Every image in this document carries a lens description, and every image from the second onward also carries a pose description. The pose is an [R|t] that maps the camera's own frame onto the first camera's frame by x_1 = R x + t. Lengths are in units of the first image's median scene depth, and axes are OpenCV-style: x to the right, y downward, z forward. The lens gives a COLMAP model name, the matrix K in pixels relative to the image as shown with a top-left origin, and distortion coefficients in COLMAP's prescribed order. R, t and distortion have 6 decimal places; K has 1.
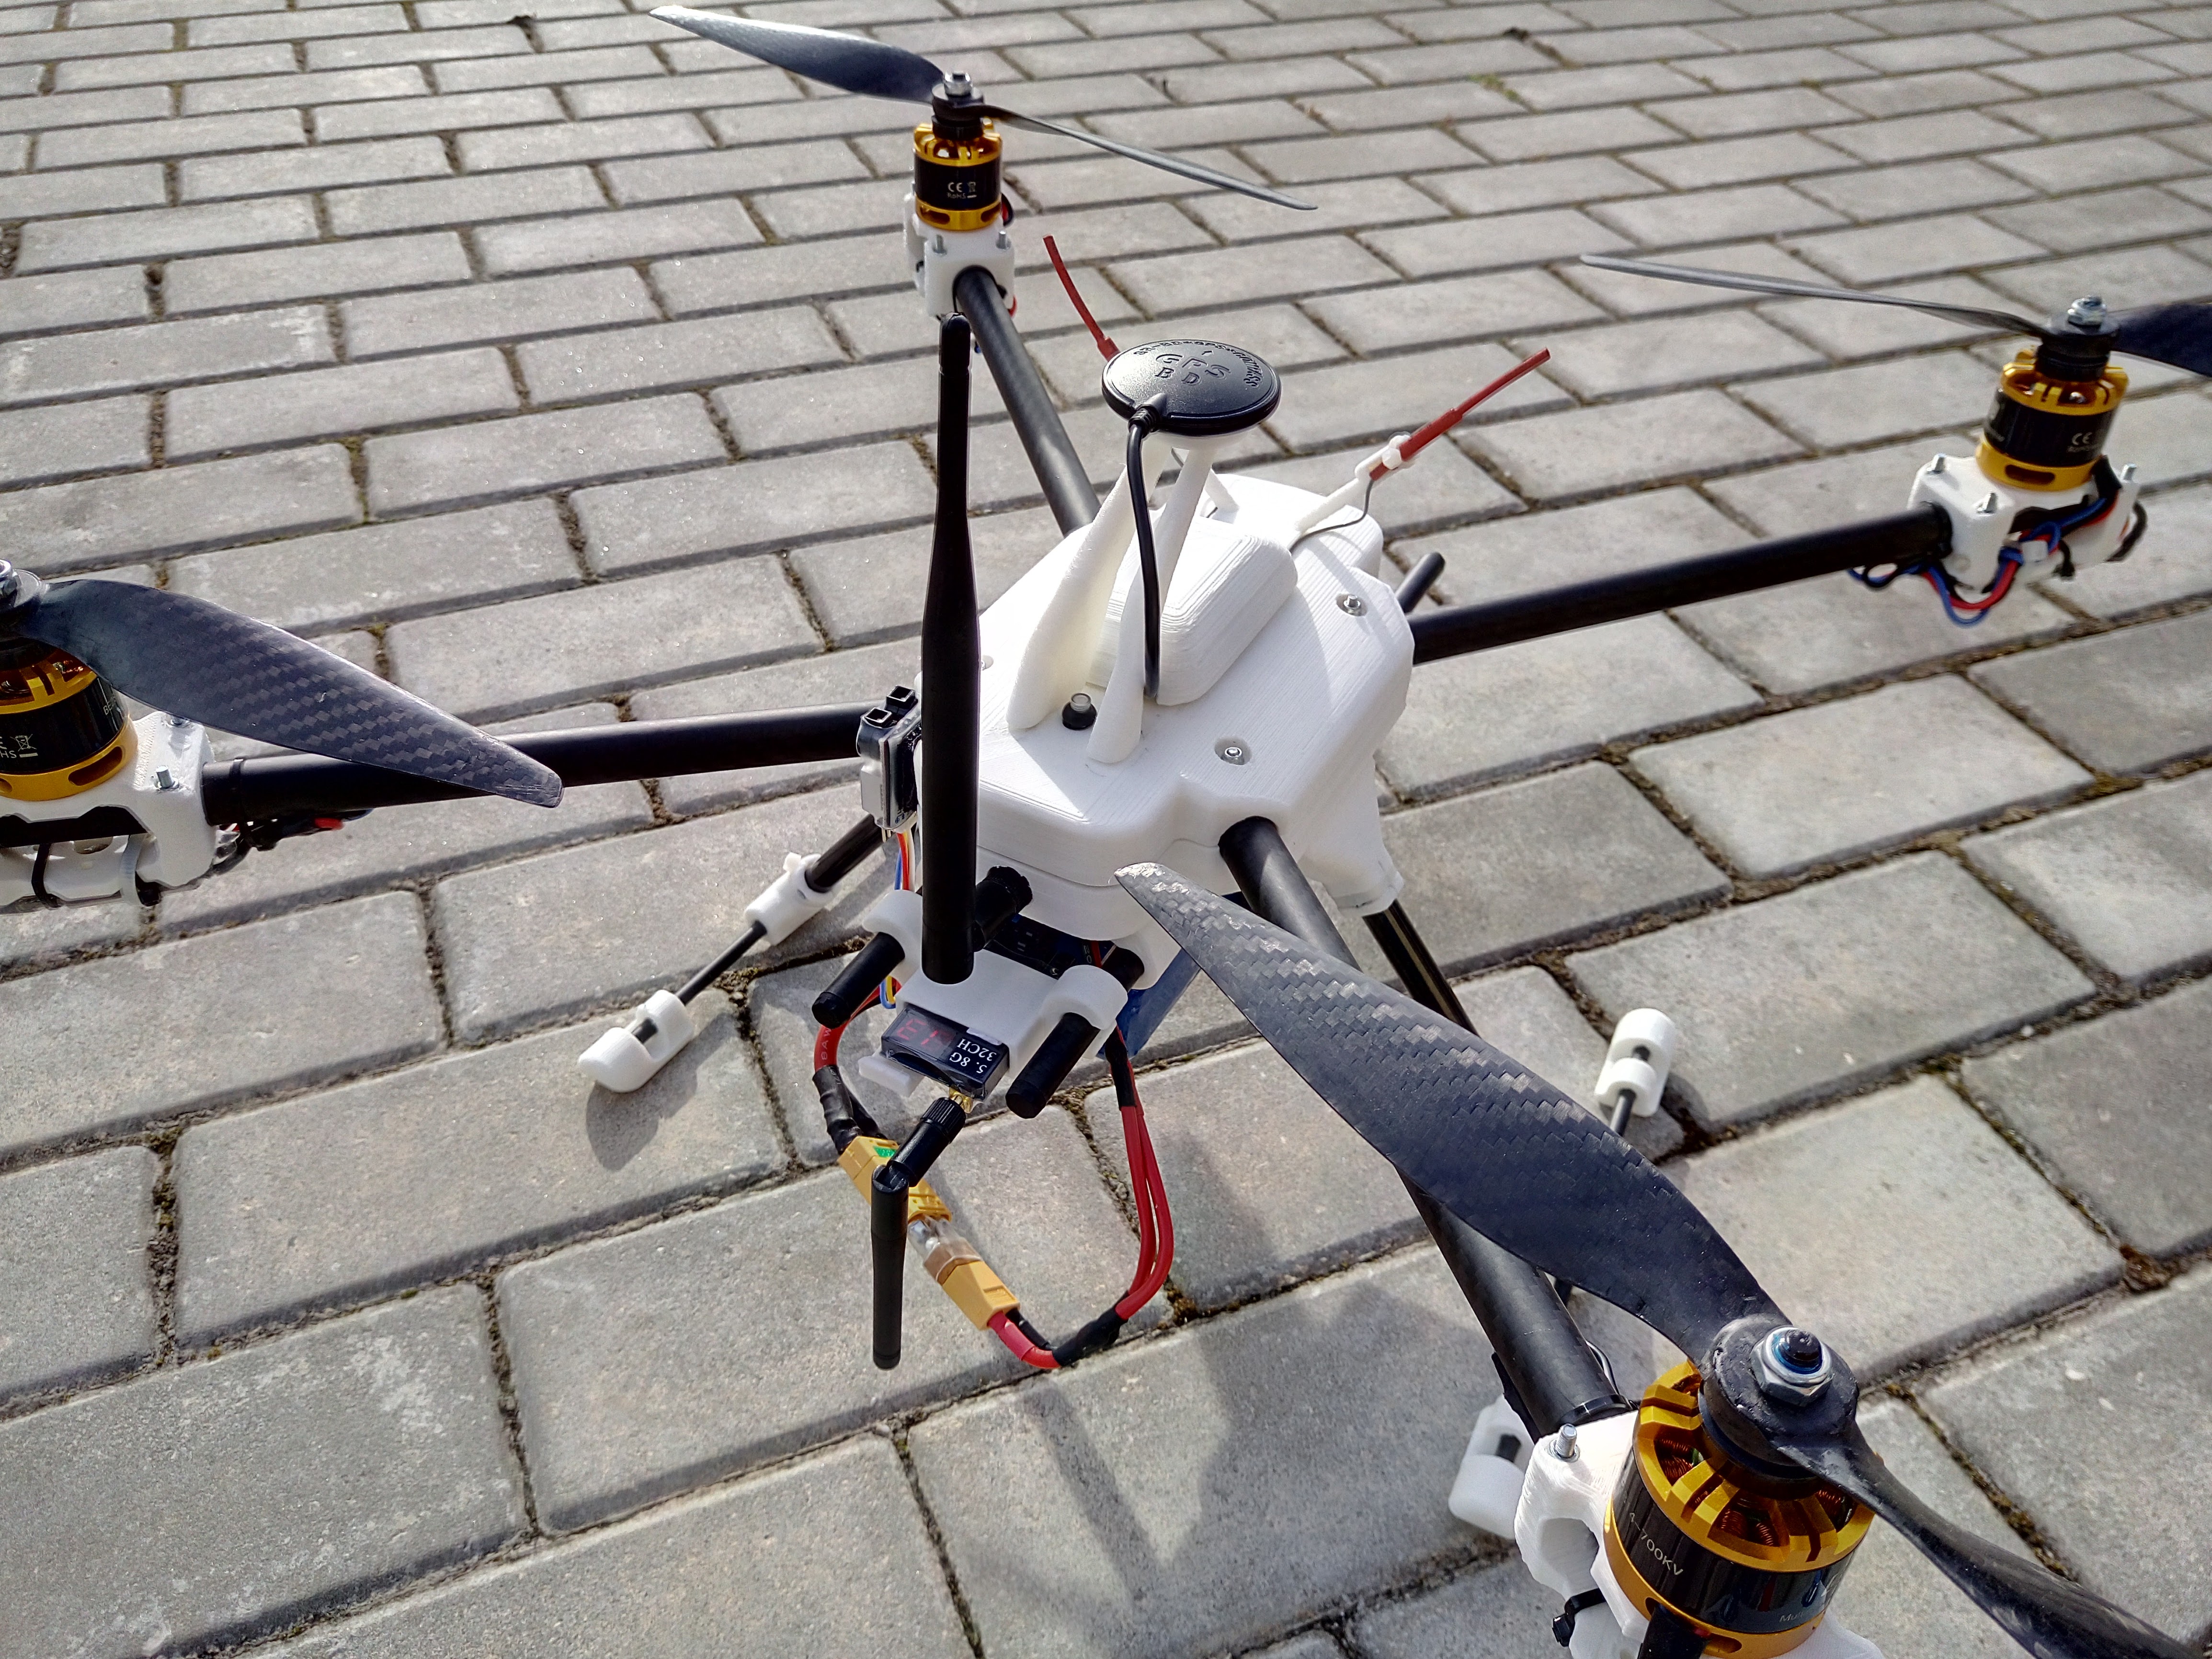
lens RADIAL K [[1694.3, 0, 1104.8], [0, 1694.3, 829.0], [0, 0, 1]] dist [-0.022496, 0.004560]
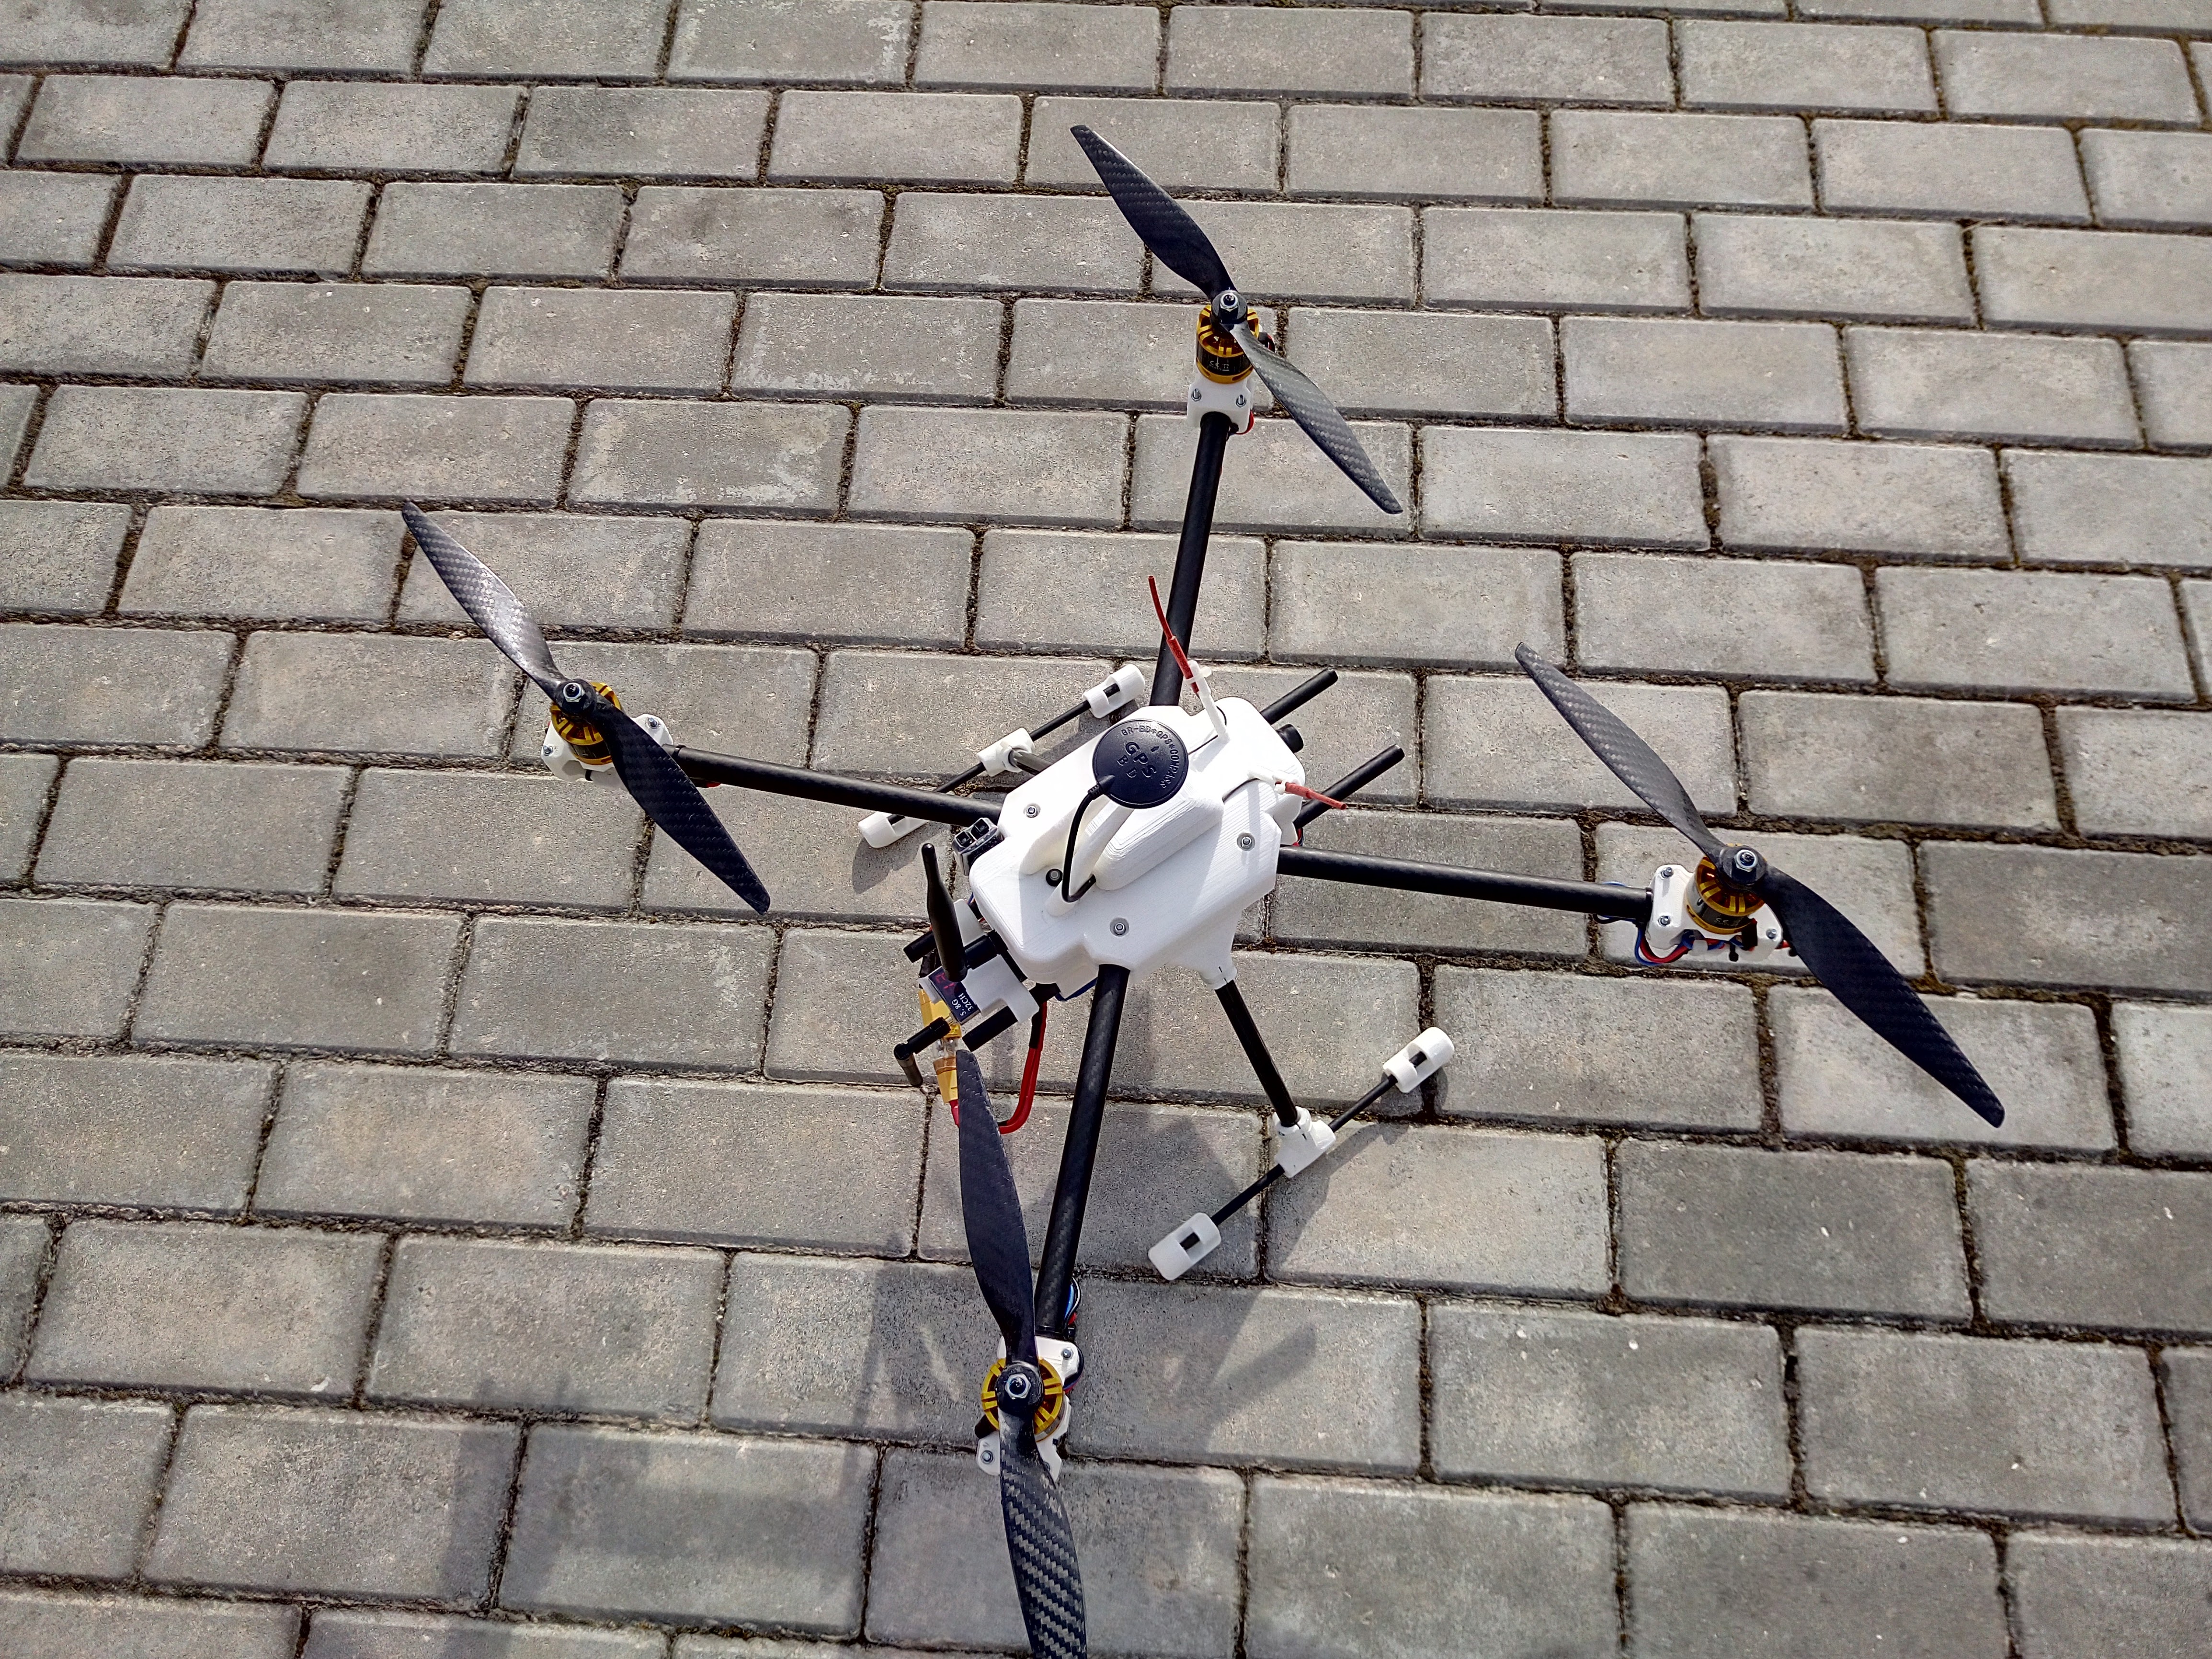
lens RADIAL K [[1694.3, 0, 1105.8], [0, 1694.3, 829.4], [0, 0, 1]] dist [-0.022496, 0.004560]
pose [[0.895791, 0.384235, -0.223433, 0.305875], [-0.244775, 0.846050, 0.473586, -0.714020], [0.371004, -0.369543, 0.851935, -0.409104]]
